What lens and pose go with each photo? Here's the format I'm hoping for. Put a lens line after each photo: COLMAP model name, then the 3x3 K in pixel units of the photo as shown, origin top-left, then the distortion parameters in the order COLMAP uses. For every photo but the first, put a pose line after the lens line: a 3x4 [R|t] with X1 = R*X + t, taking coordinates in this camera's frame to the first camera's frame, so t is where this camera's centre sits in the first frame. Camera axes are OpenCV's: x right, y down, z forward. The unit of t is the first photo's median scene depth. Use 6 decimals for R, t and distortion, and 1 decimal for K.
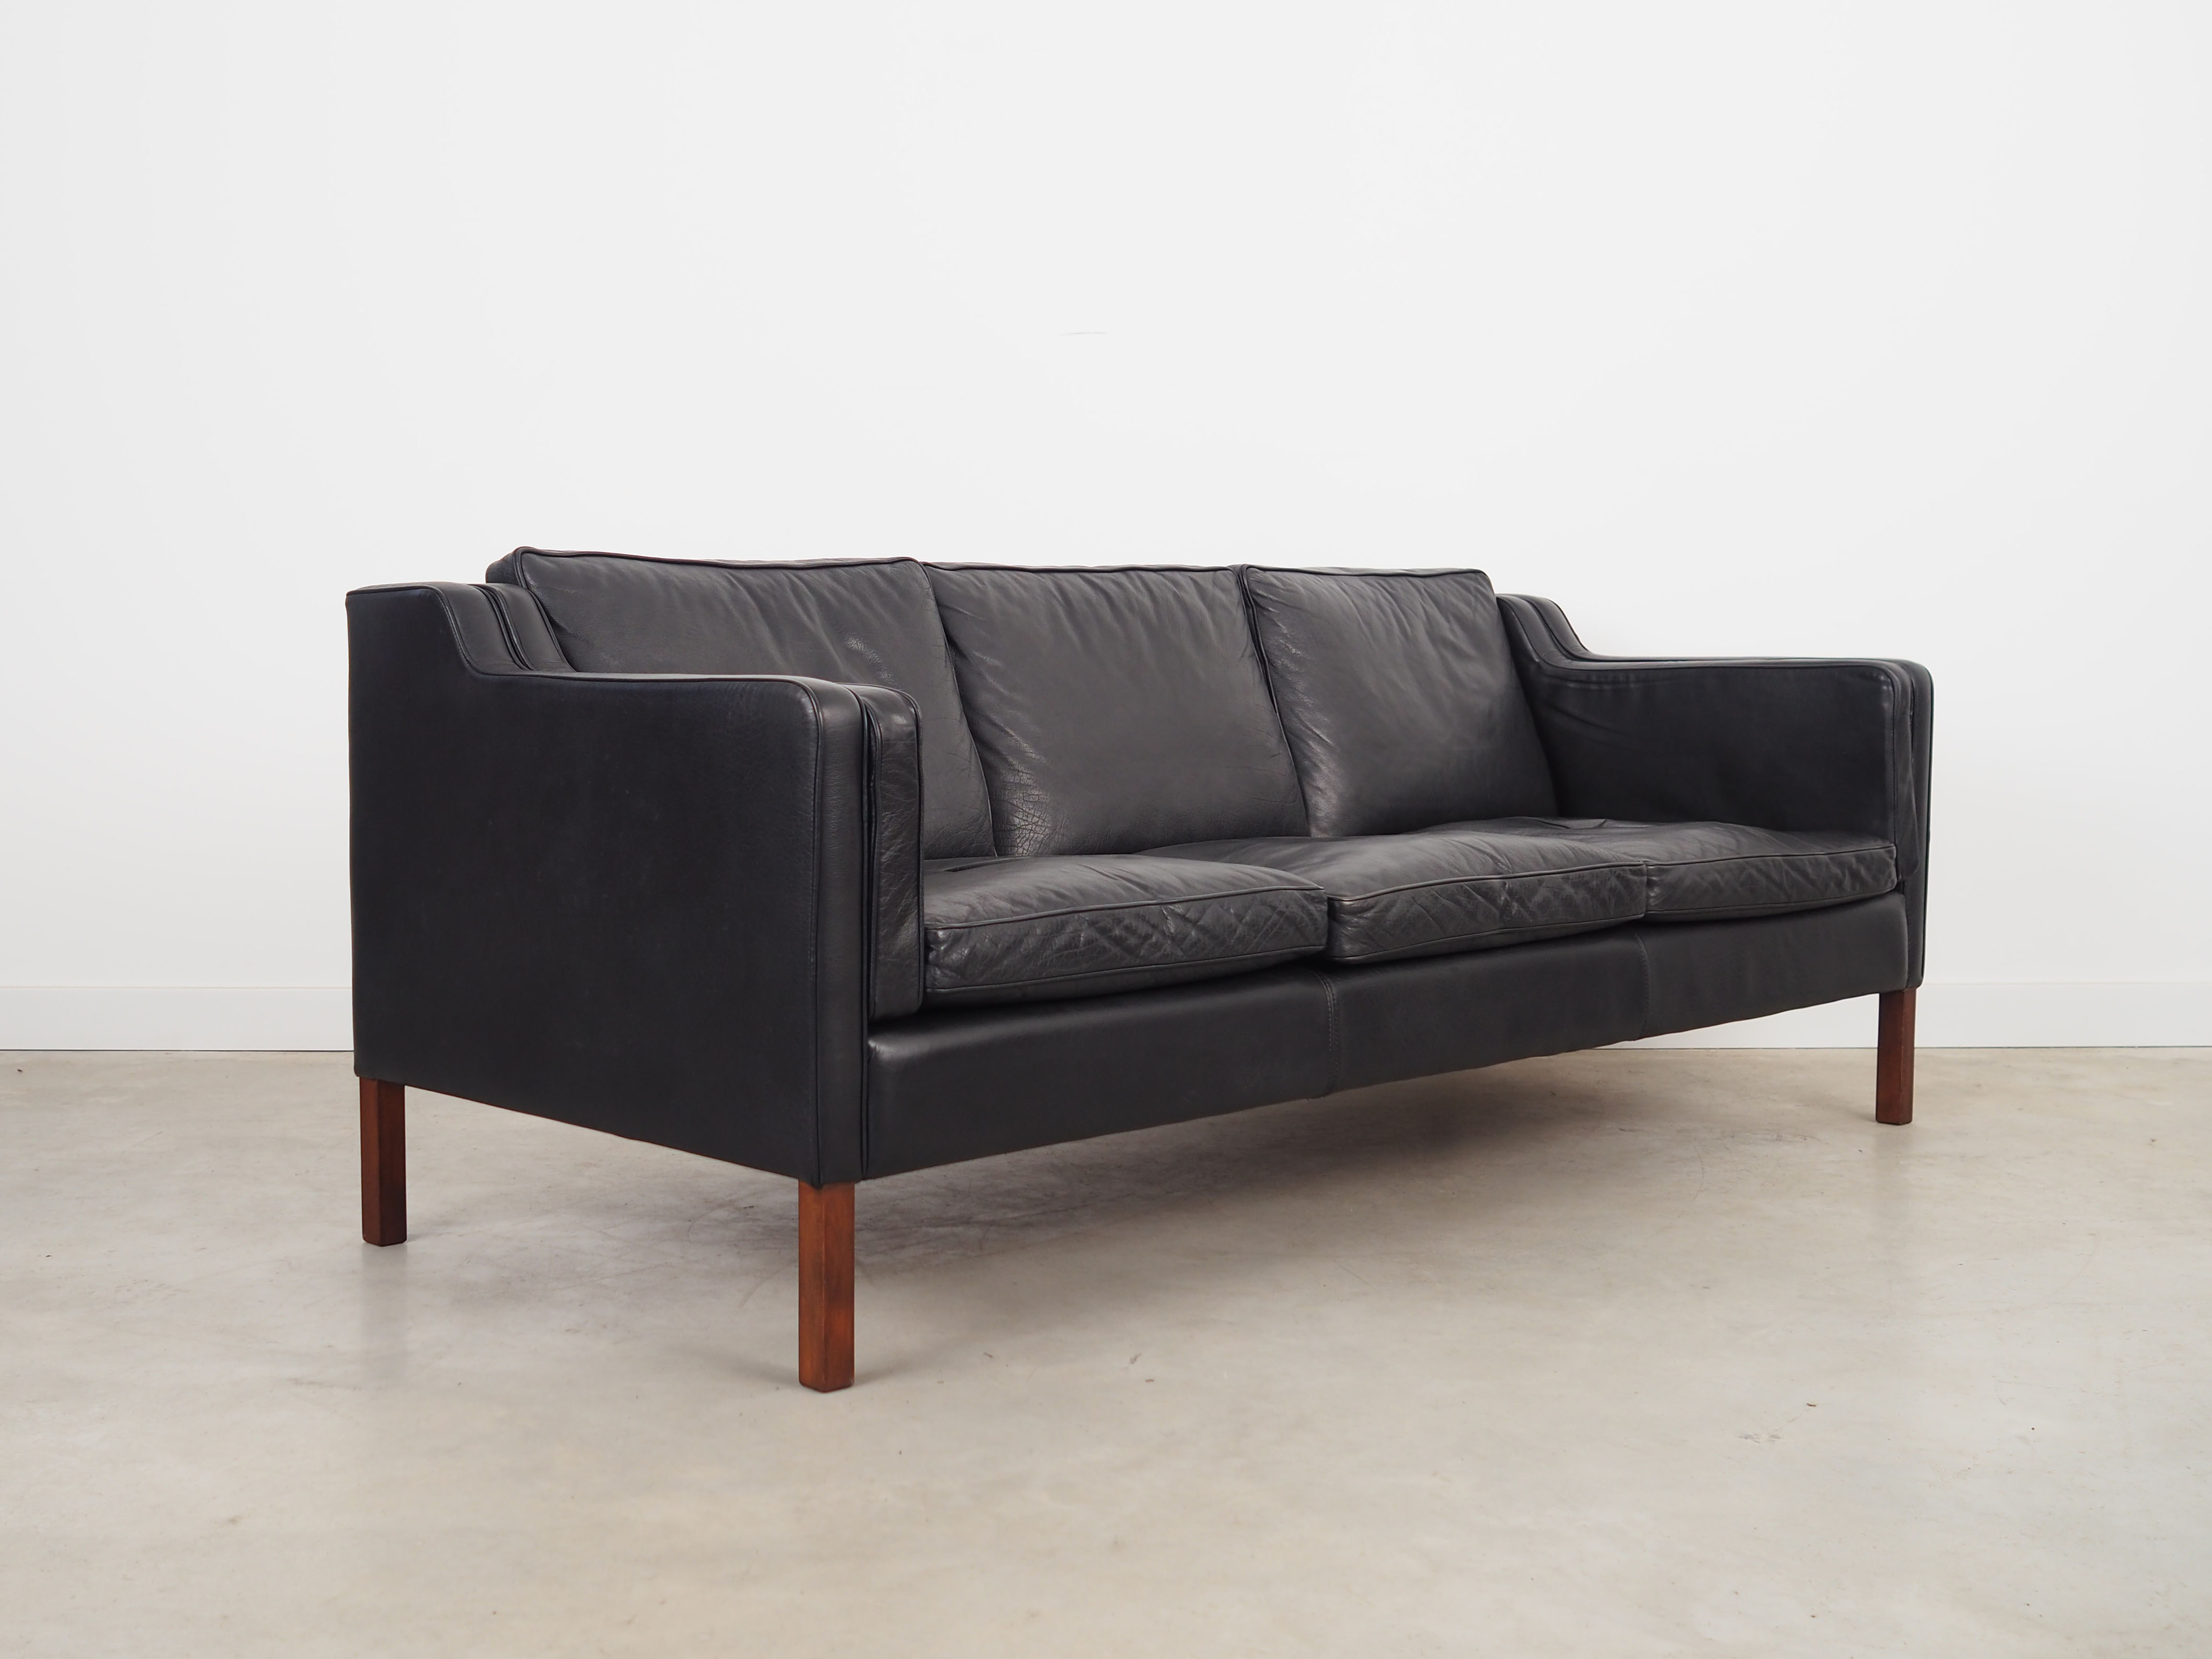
lens RADIAL K [[2479.3, 0, 1003.8], [0, 2479.3, 829.6], [0, 0, 1]] dist [-0.030331, -0.000955]
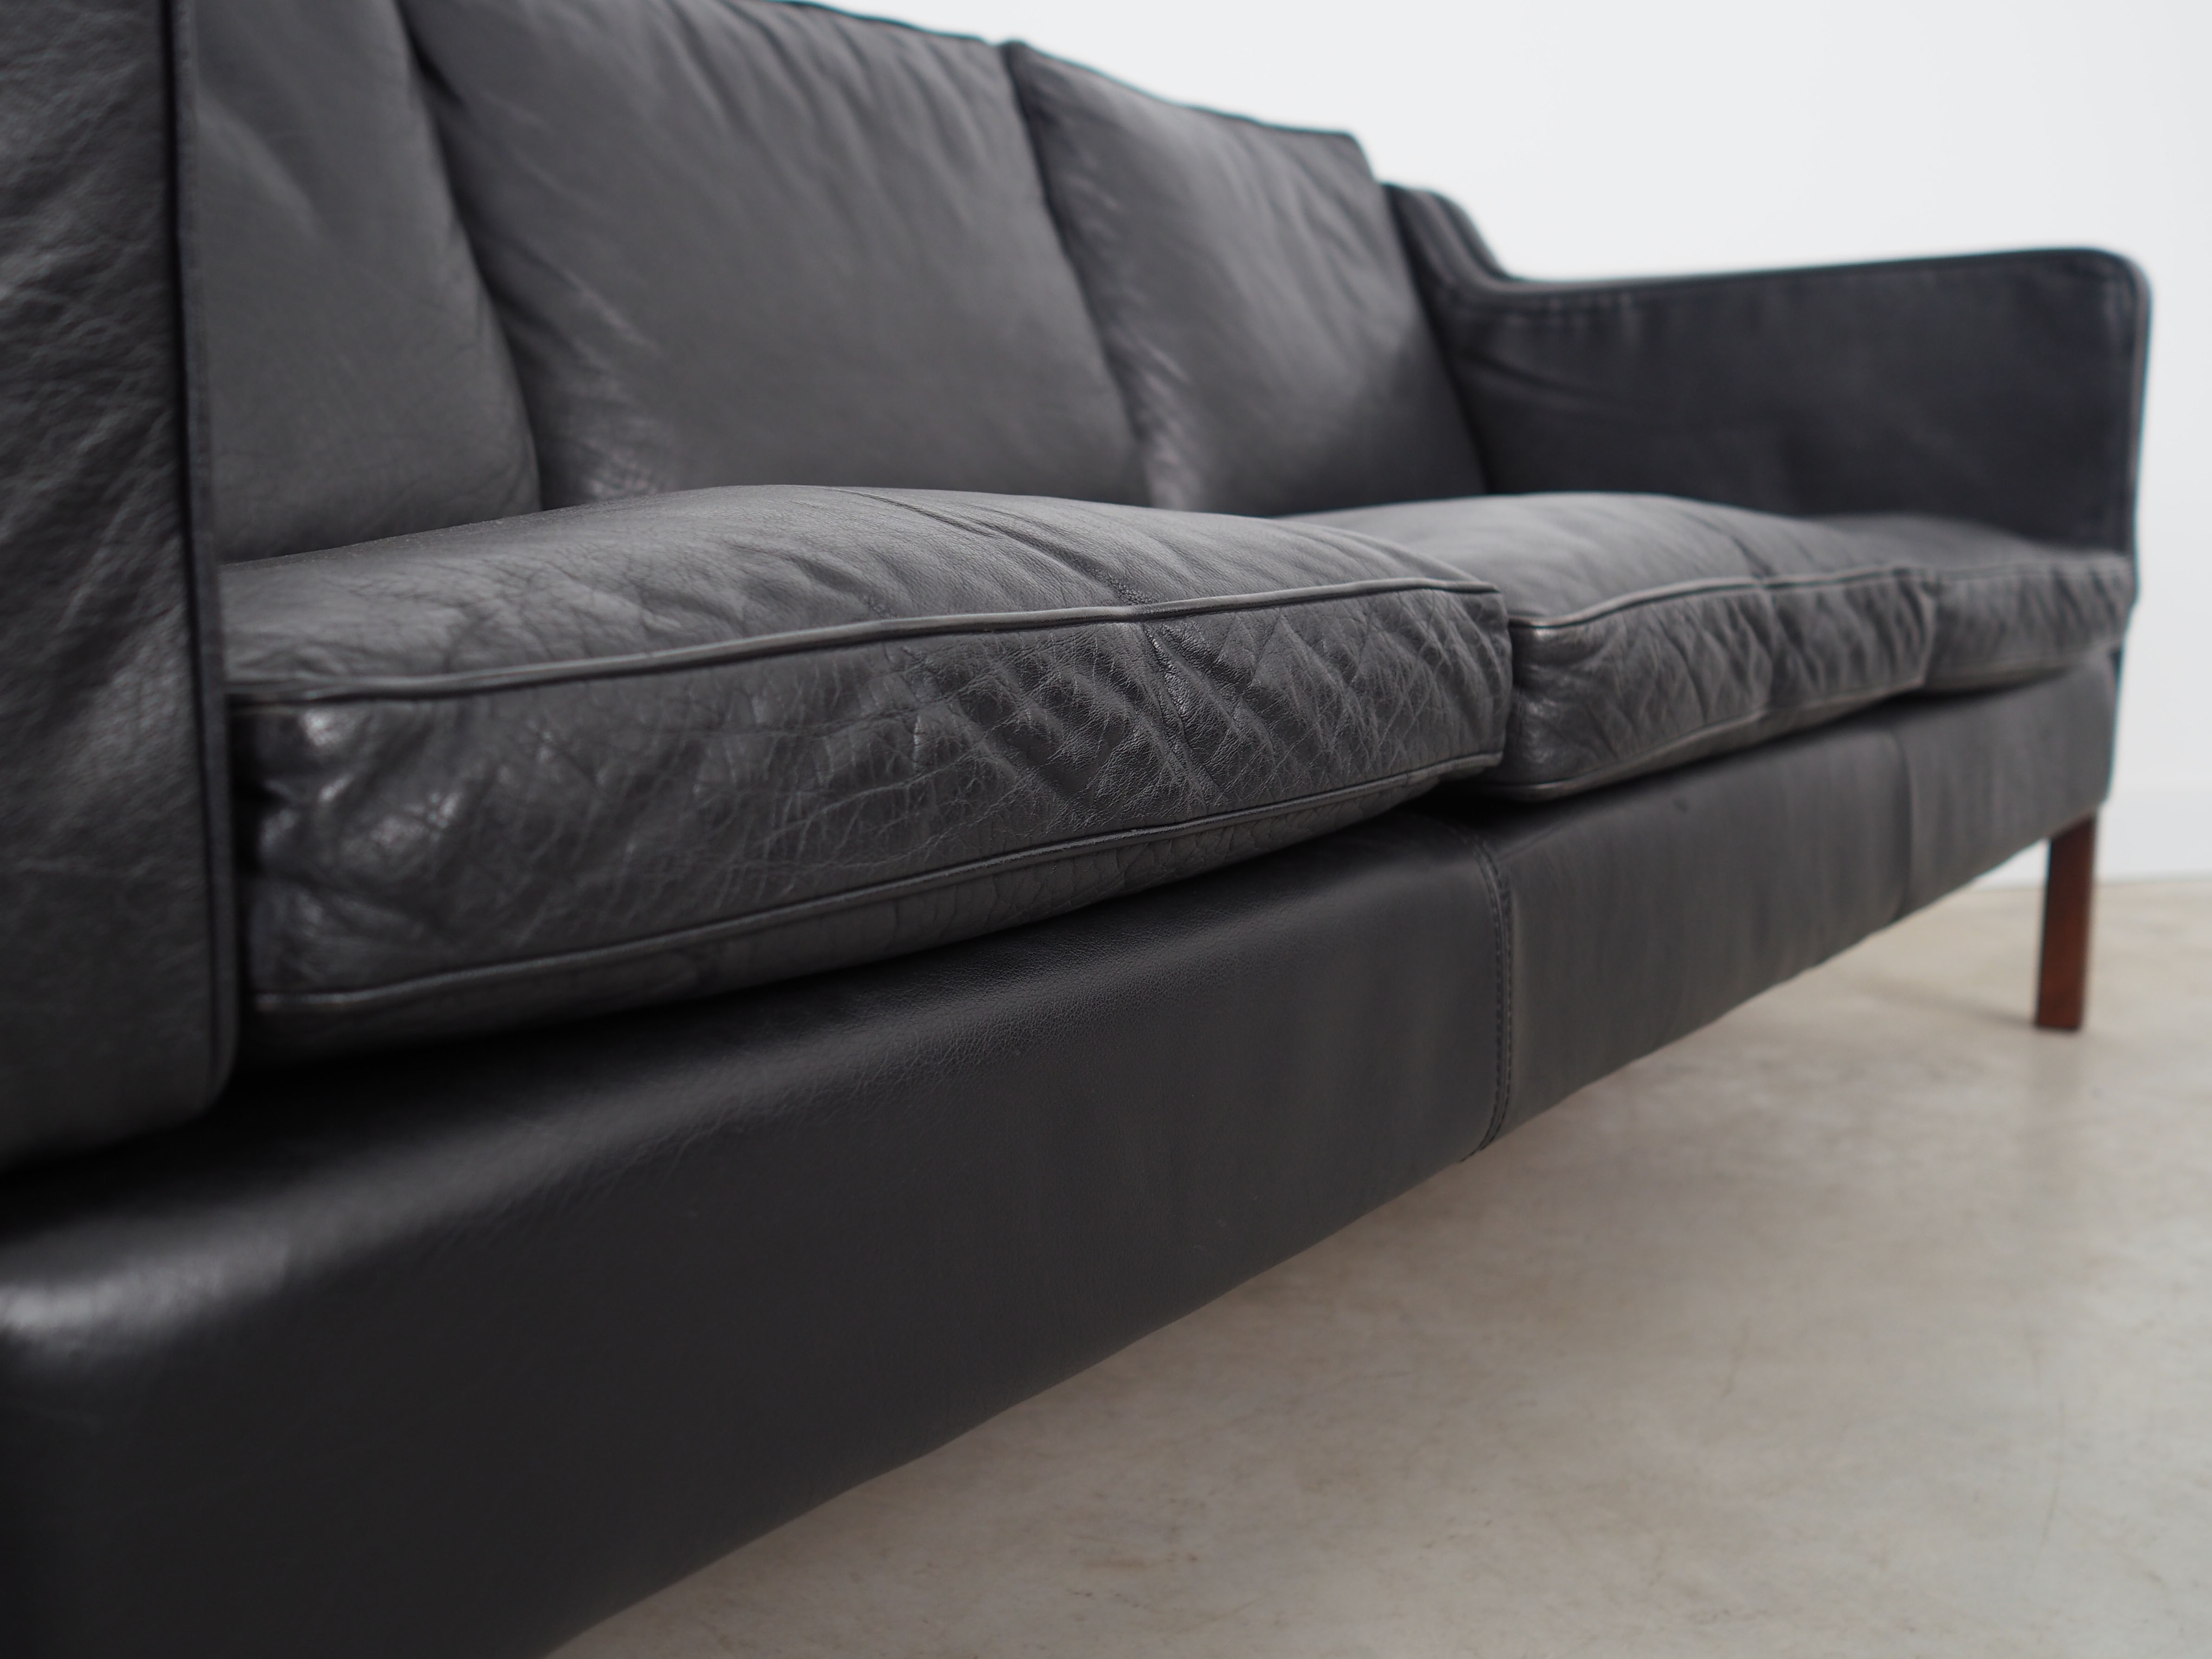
lens RADIAL K [[2479.5, 0, 1003.8], [0, 2479.5, 829.6], [0, 0, 1]] dist [-0.030331, -0.000955]
pose [[0.983069, -0.034816, 0.179898, -0.006221], [0.022762, 0.997382, 0.068643, 0.035118], [-0.181817, -0.063386, 0.981287, 0.728567]]
